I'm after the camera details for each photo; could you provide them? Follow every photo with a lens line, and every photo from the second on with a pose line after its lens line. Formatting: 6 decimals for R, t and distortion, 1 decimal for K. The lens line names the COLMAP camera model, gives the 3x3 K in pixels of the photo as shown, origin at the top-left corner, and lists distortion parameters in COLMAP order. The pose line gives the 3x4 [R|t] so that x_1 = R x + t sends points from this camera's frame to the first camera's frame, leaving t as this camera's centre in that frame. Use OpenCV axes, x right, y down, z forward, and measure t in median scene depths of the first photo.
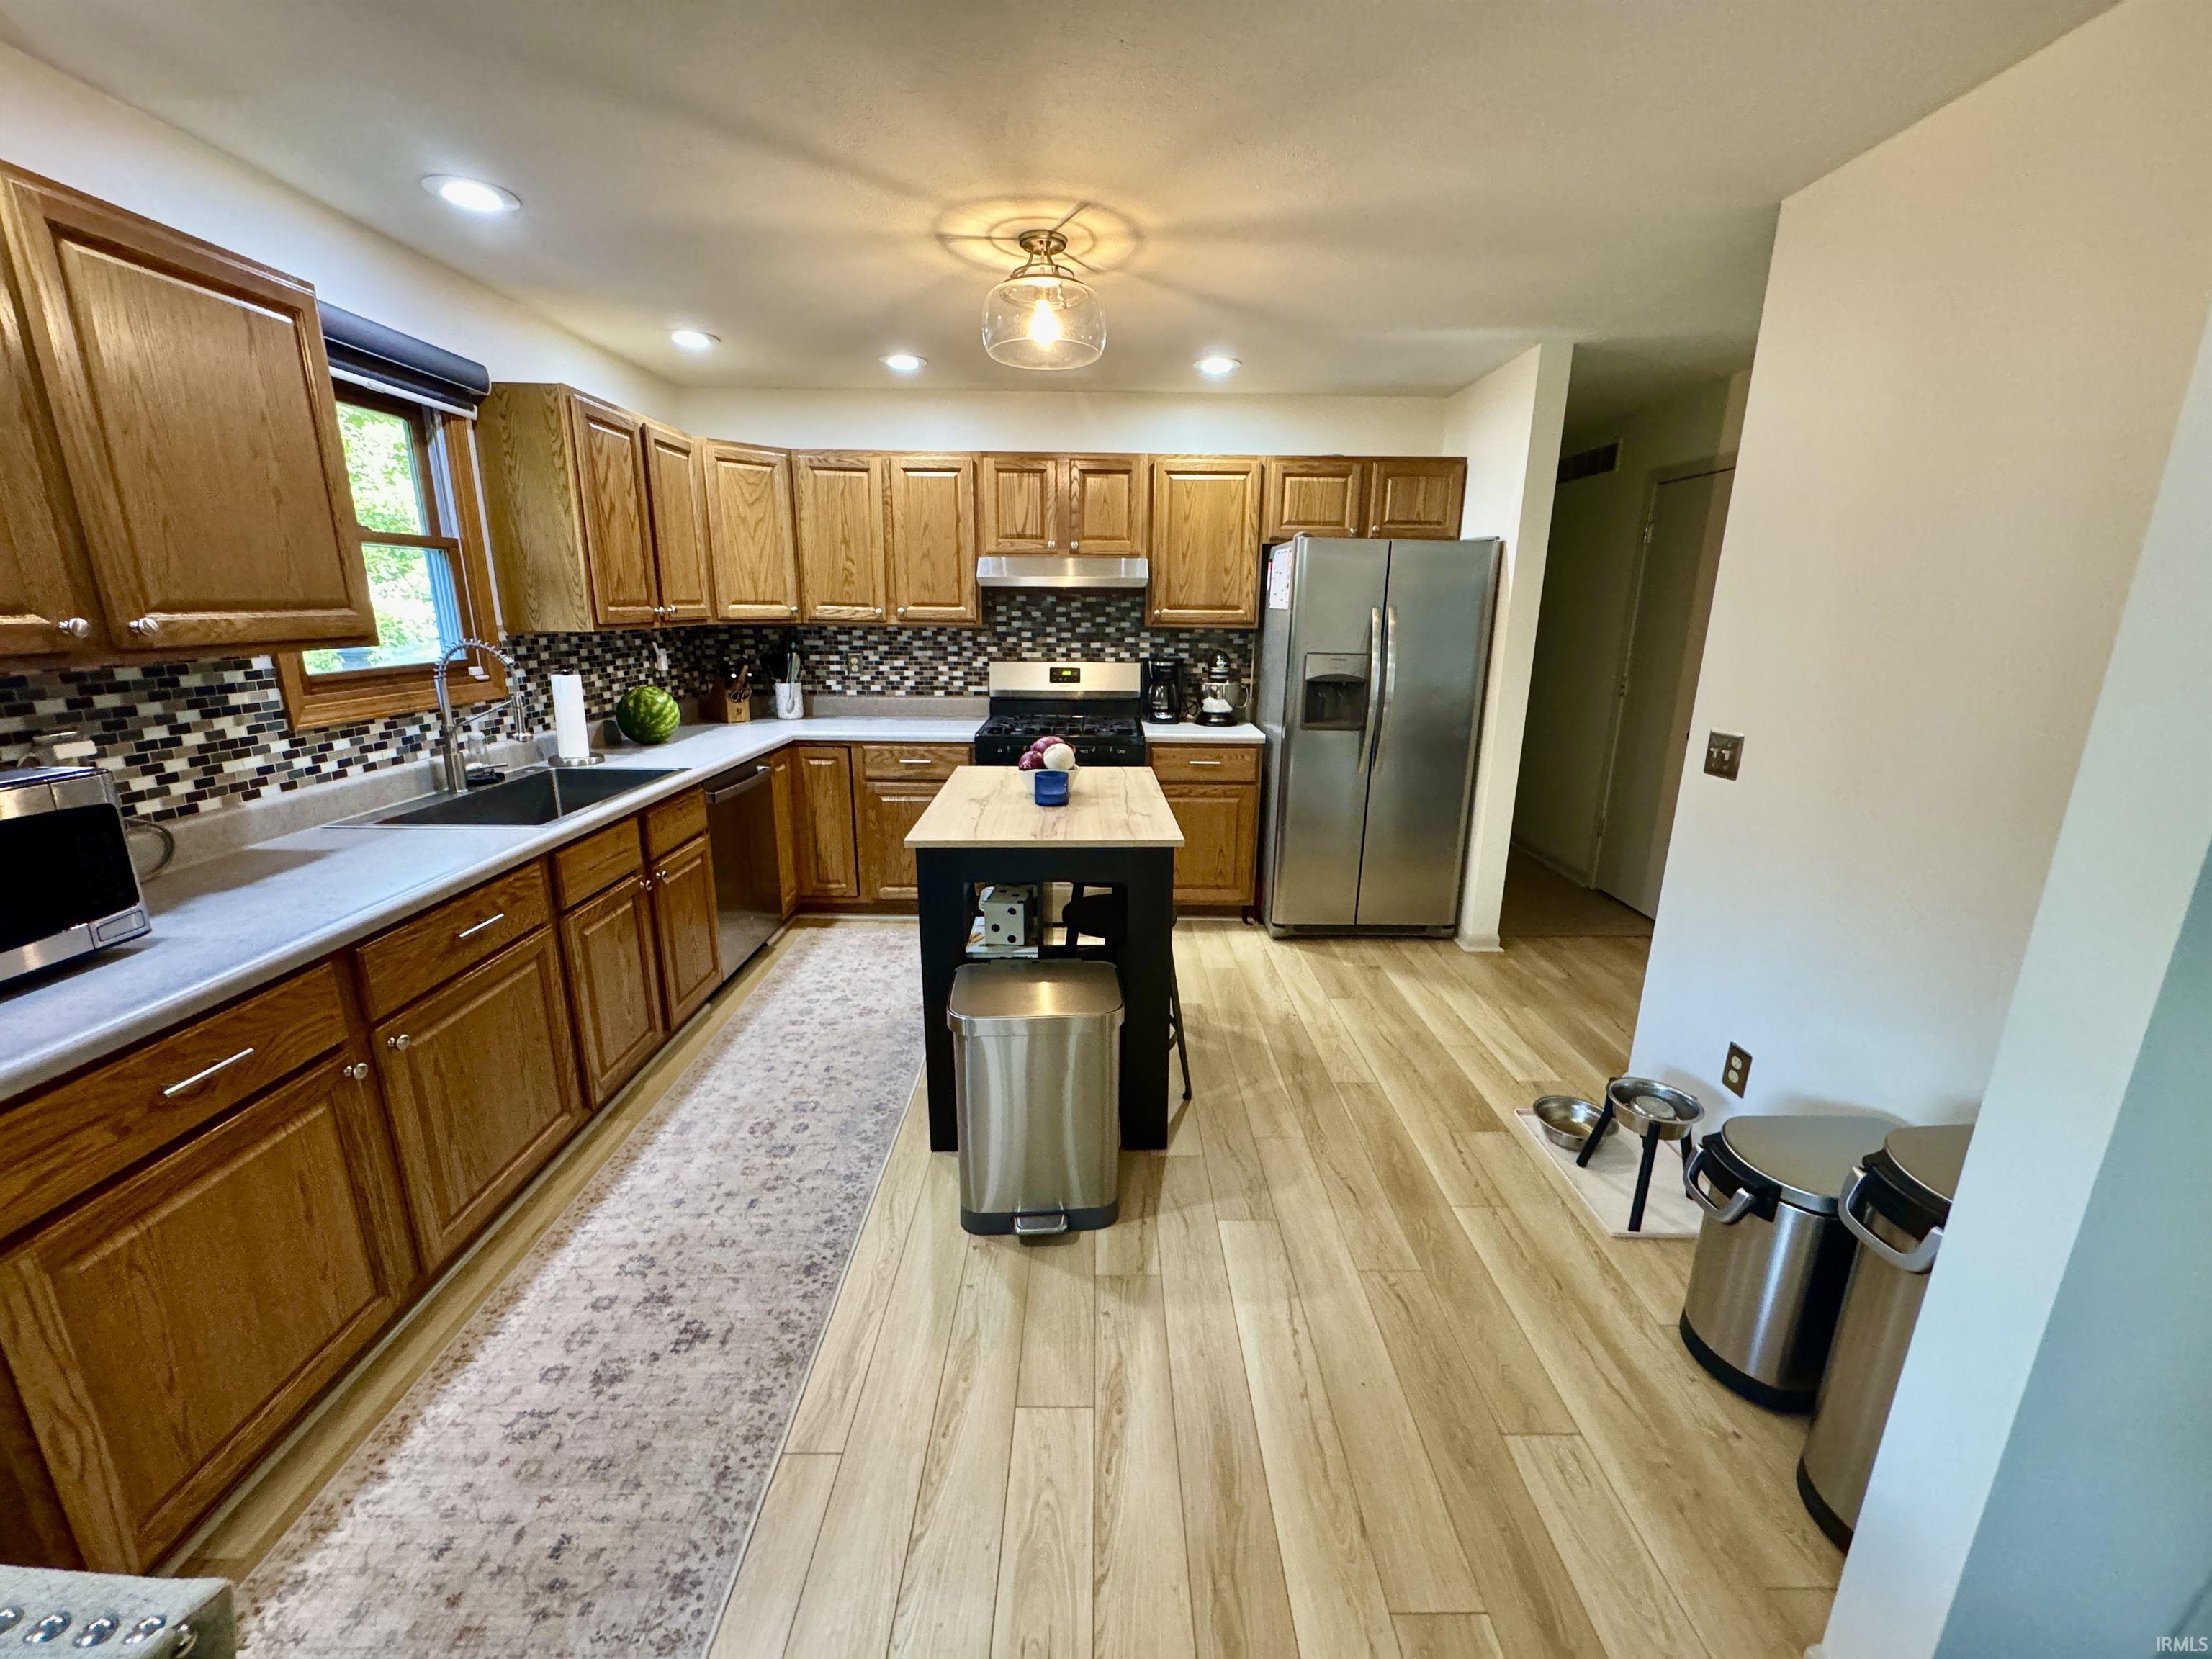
lens RADIAL K [[878.1, 0, 1105.2], [0, 878.1, 829.4], [0, 0, 1]] dist [-0.006118, 0.000331]
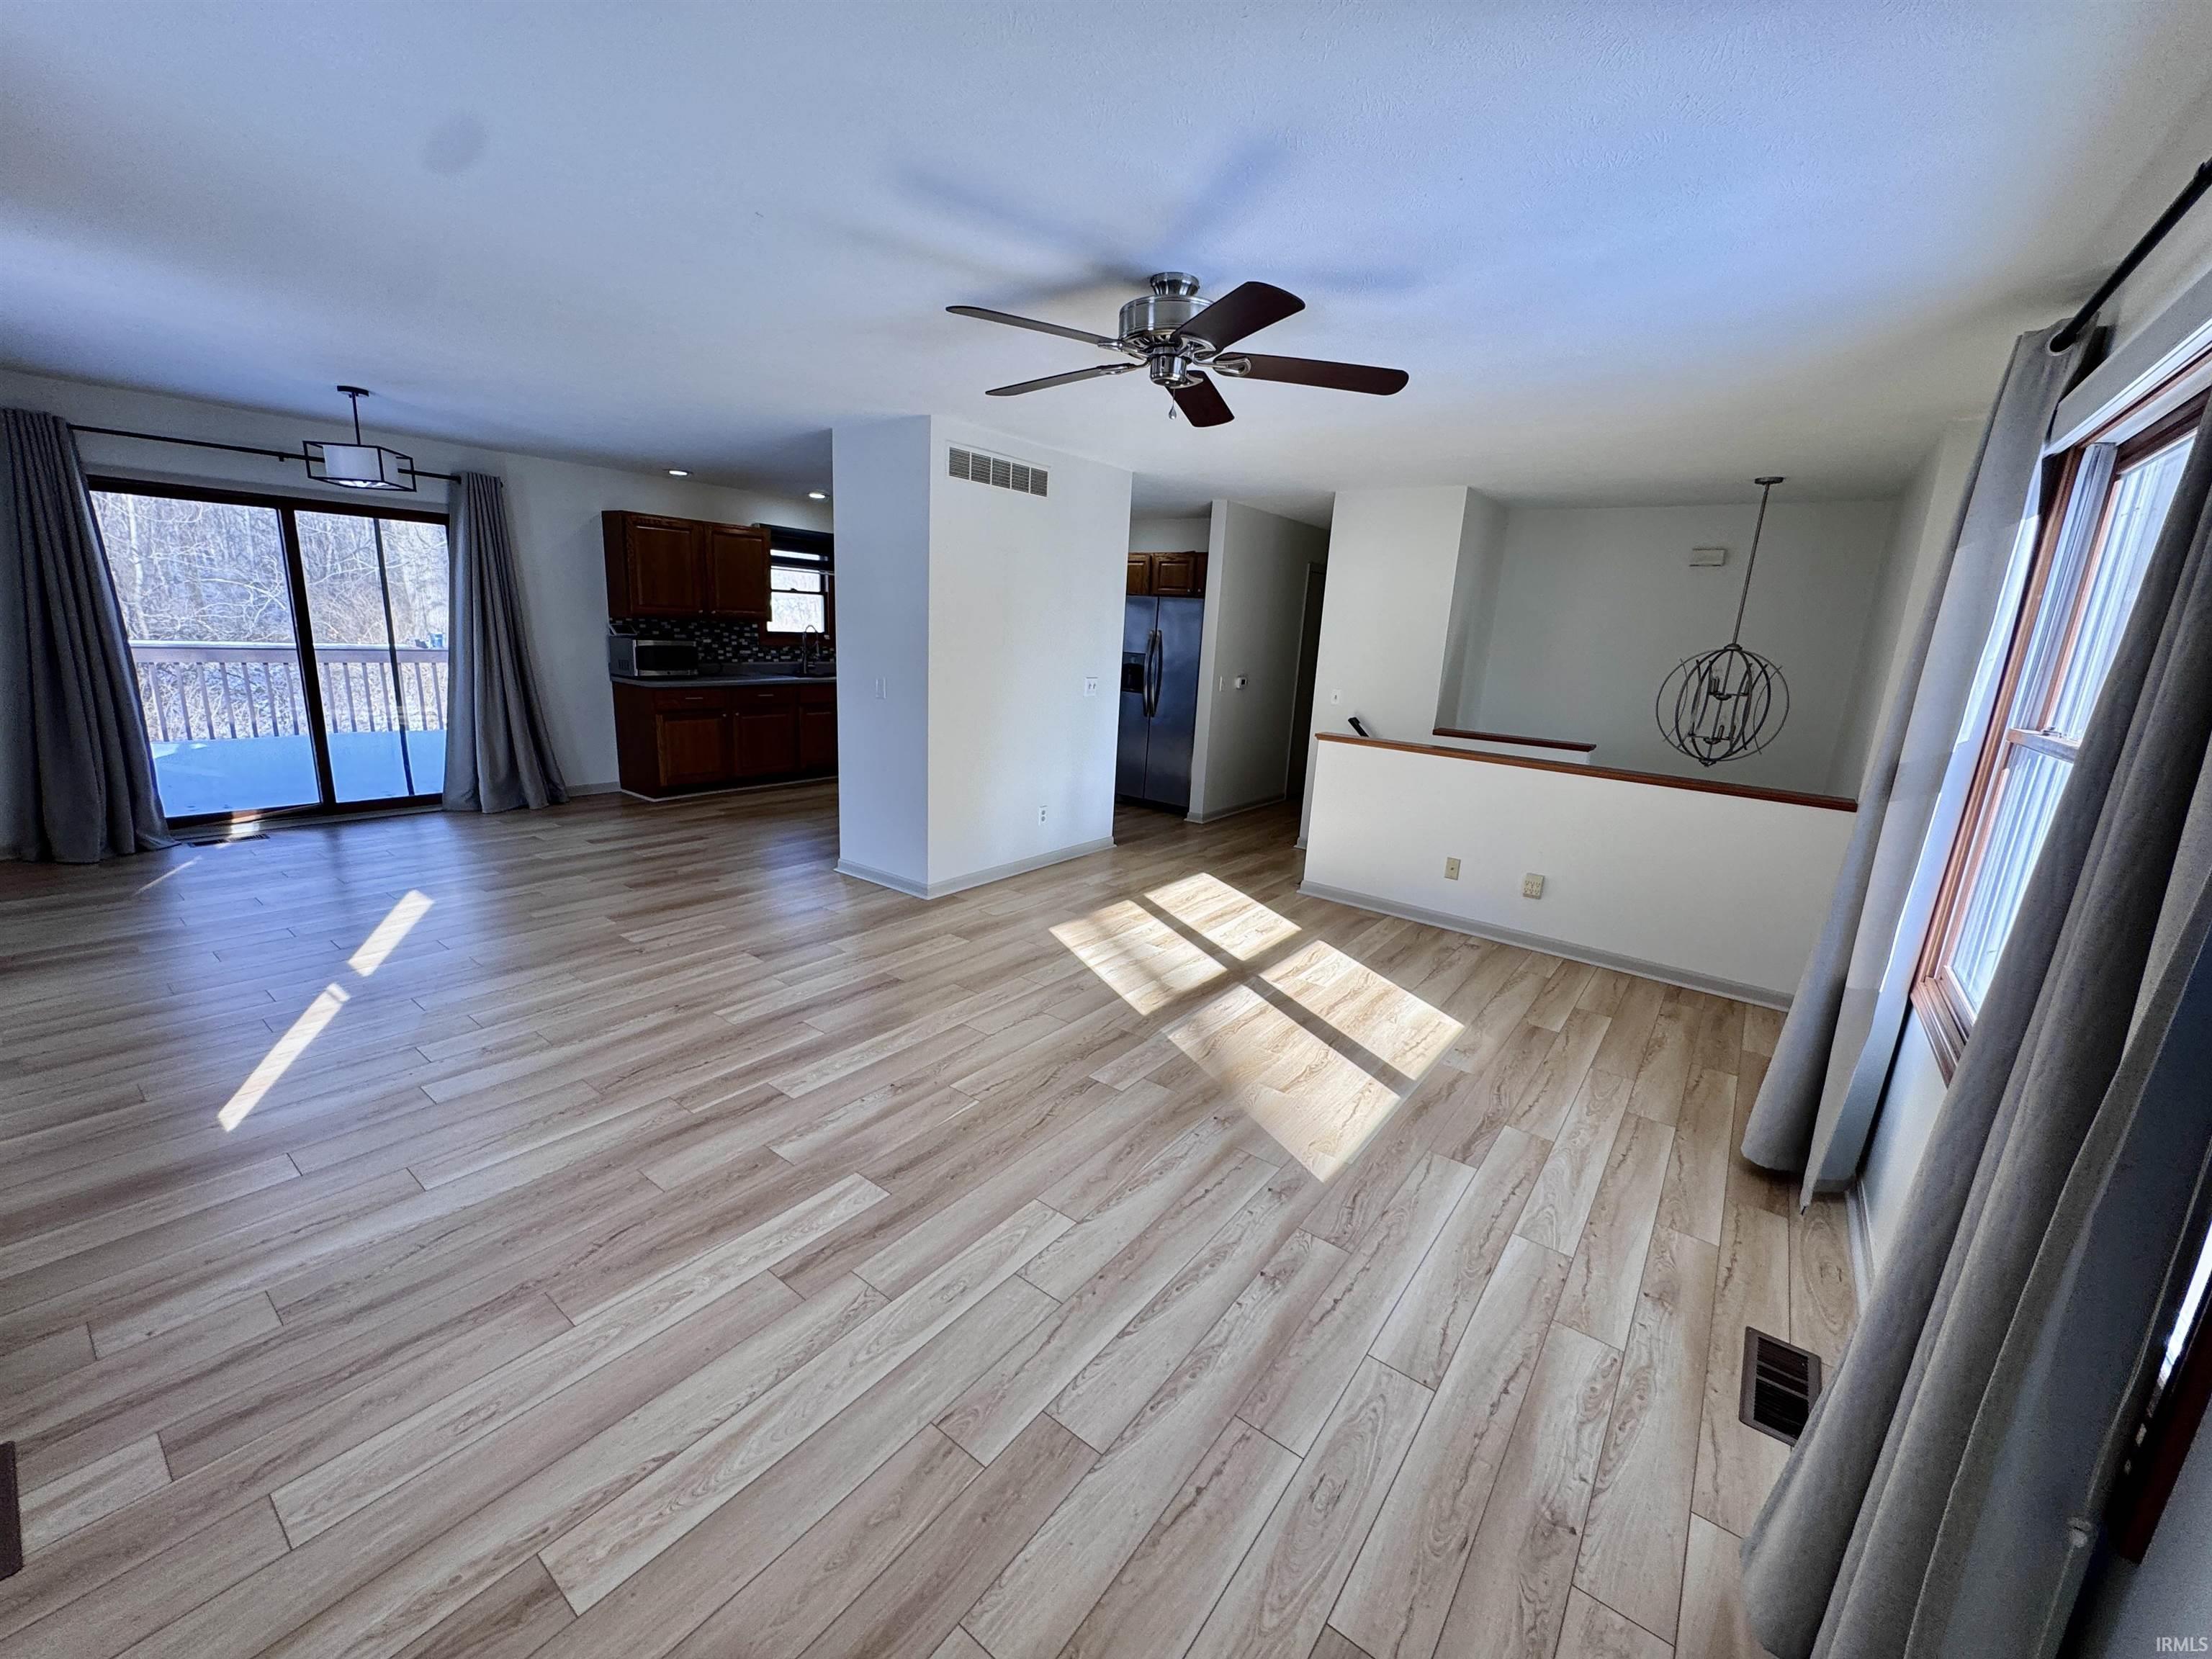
lens RADIAL K [[878.1, 0, 1111.5], [0, 878.1, 826.0], [0, 0, 1]] dist [-0.006118, 0.000331]
pose [[0.799410, 0.167405, -0.576991, 1.449278], [-0.193871, 0.980897, 0.015988, 0.165590], [0.568645, 0.099081, 0.816594, -0.623358]]
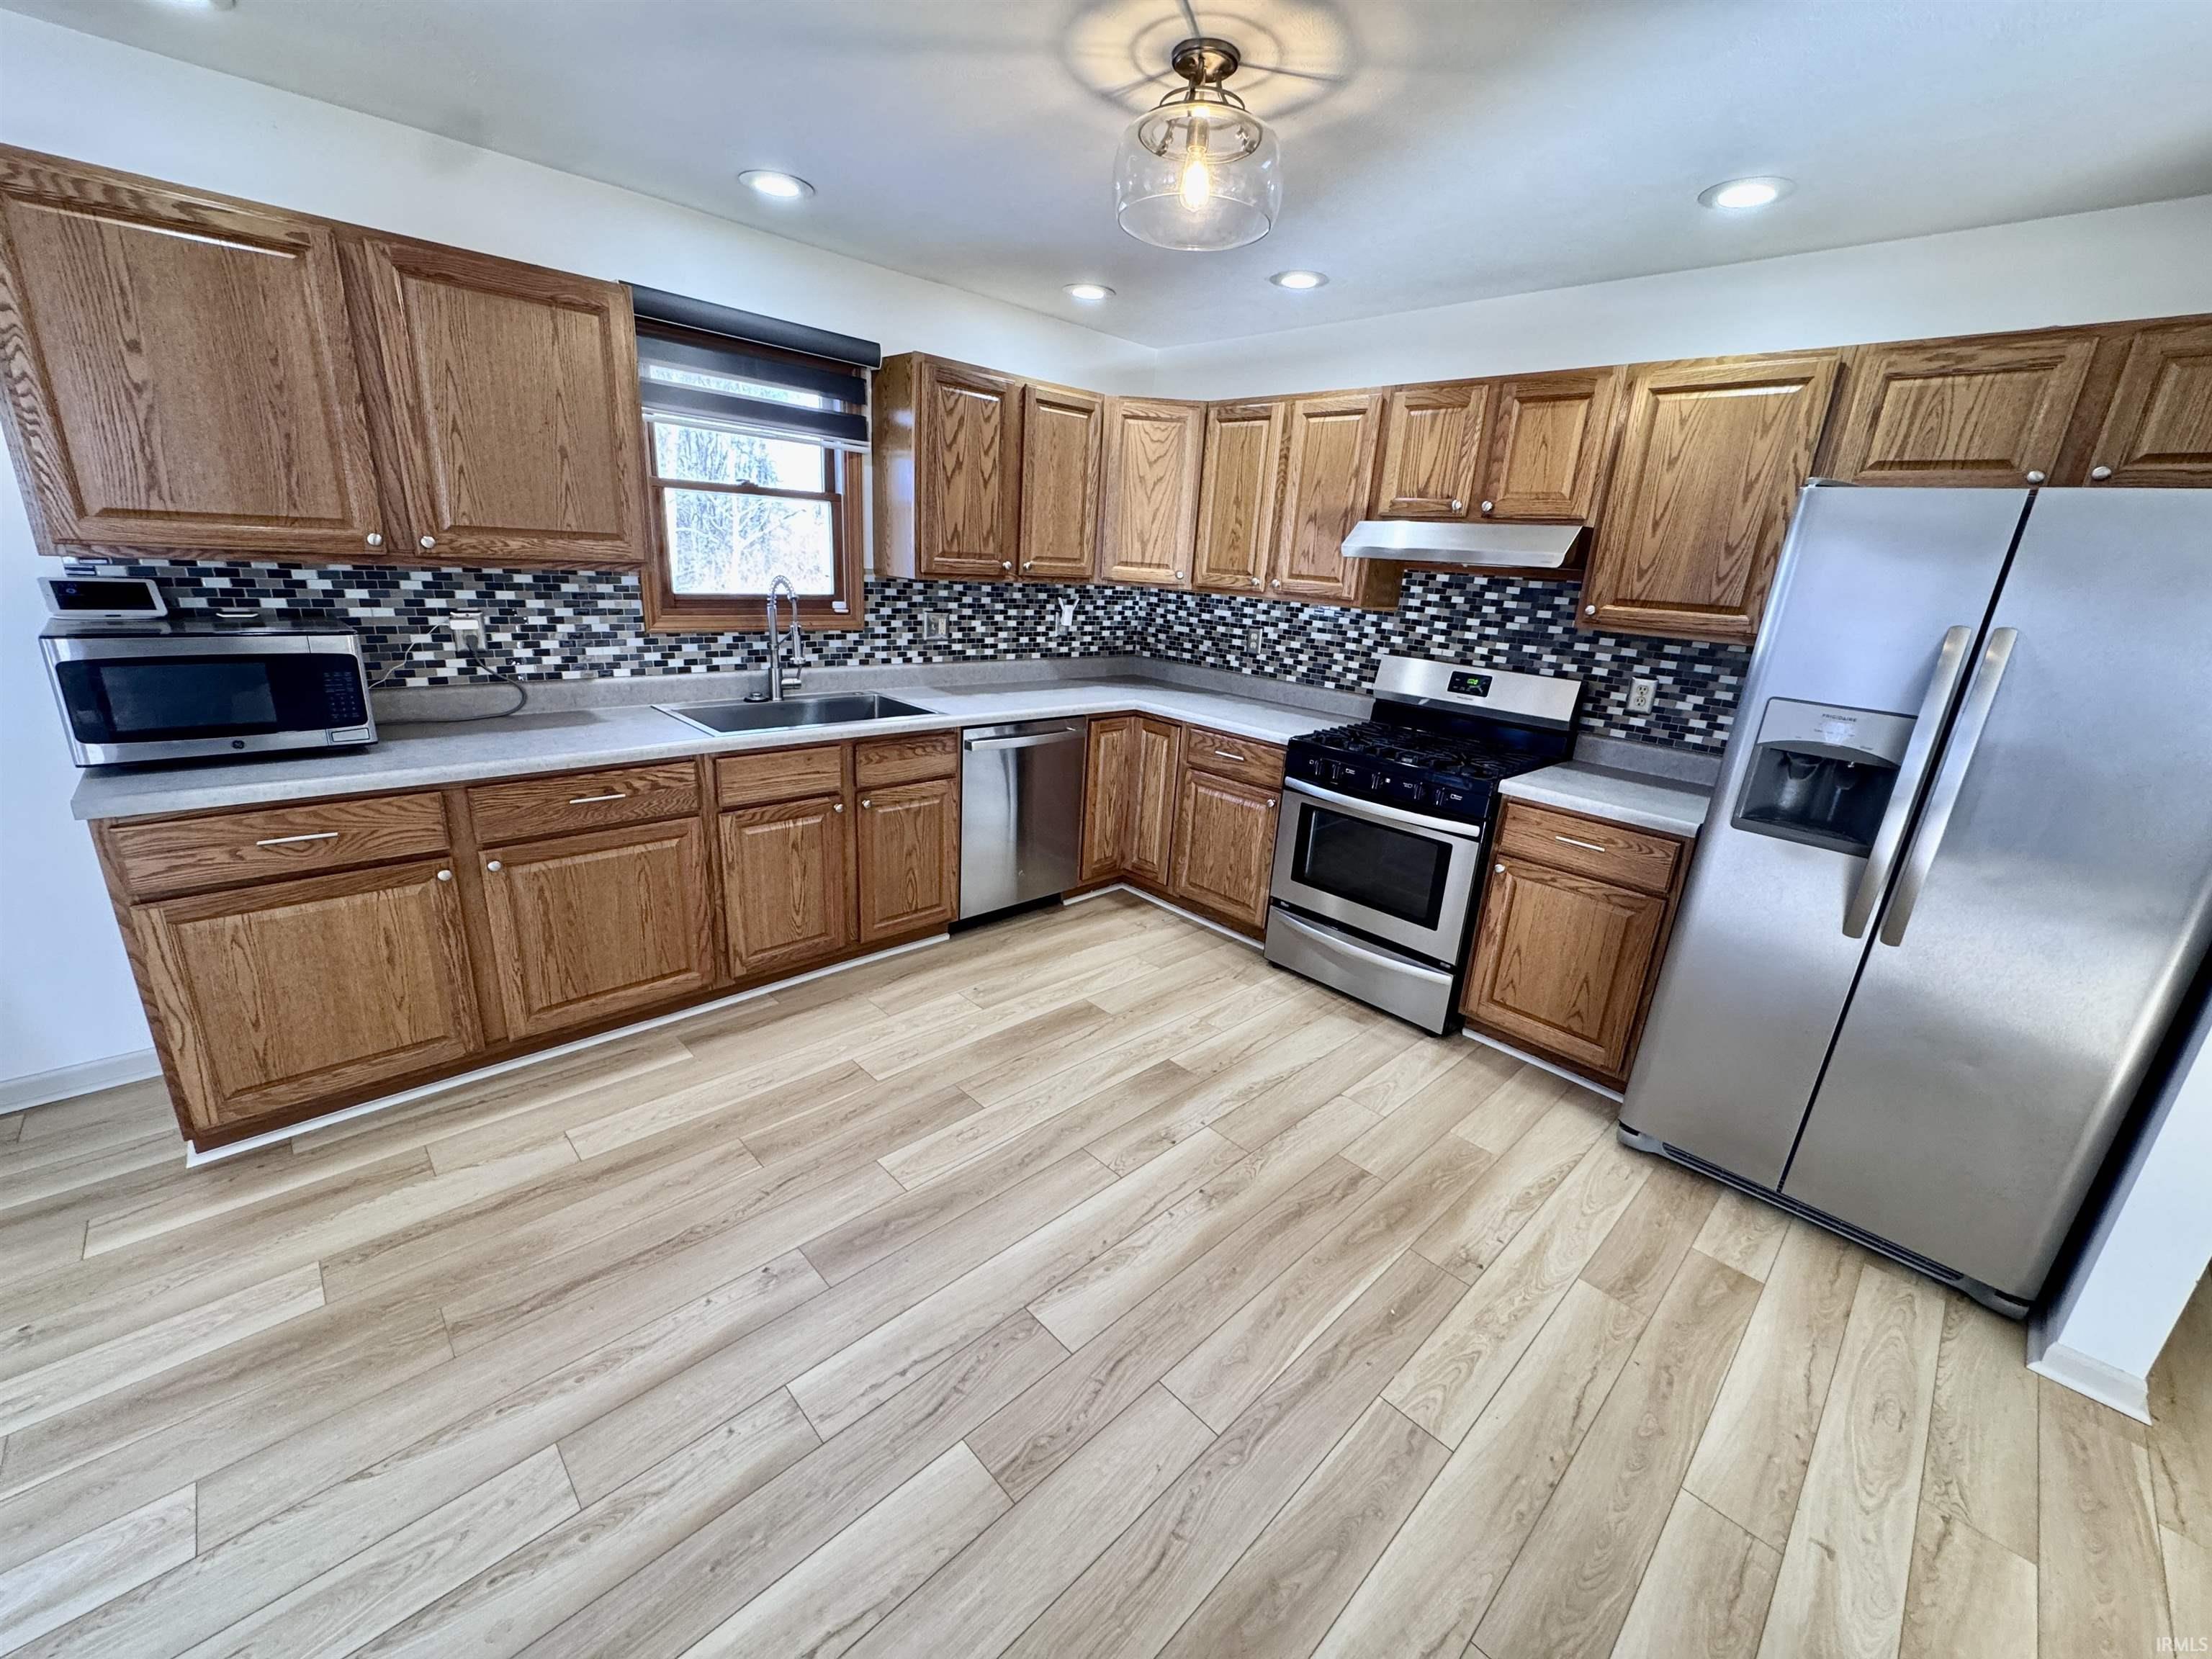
lens RADIAL K [[878.1, 0, 1105.2], [0, 878.1, 830.6], [0, 0, 1]] dist [-0.006118, 0.000331]
pose [[0.688481, 0.250290, -0.680697, 0.339830], [-0.235064, 0.964907, 0.117041, -0.085306], [0.686104, 0.079427, 0.723155, 0.316012]]
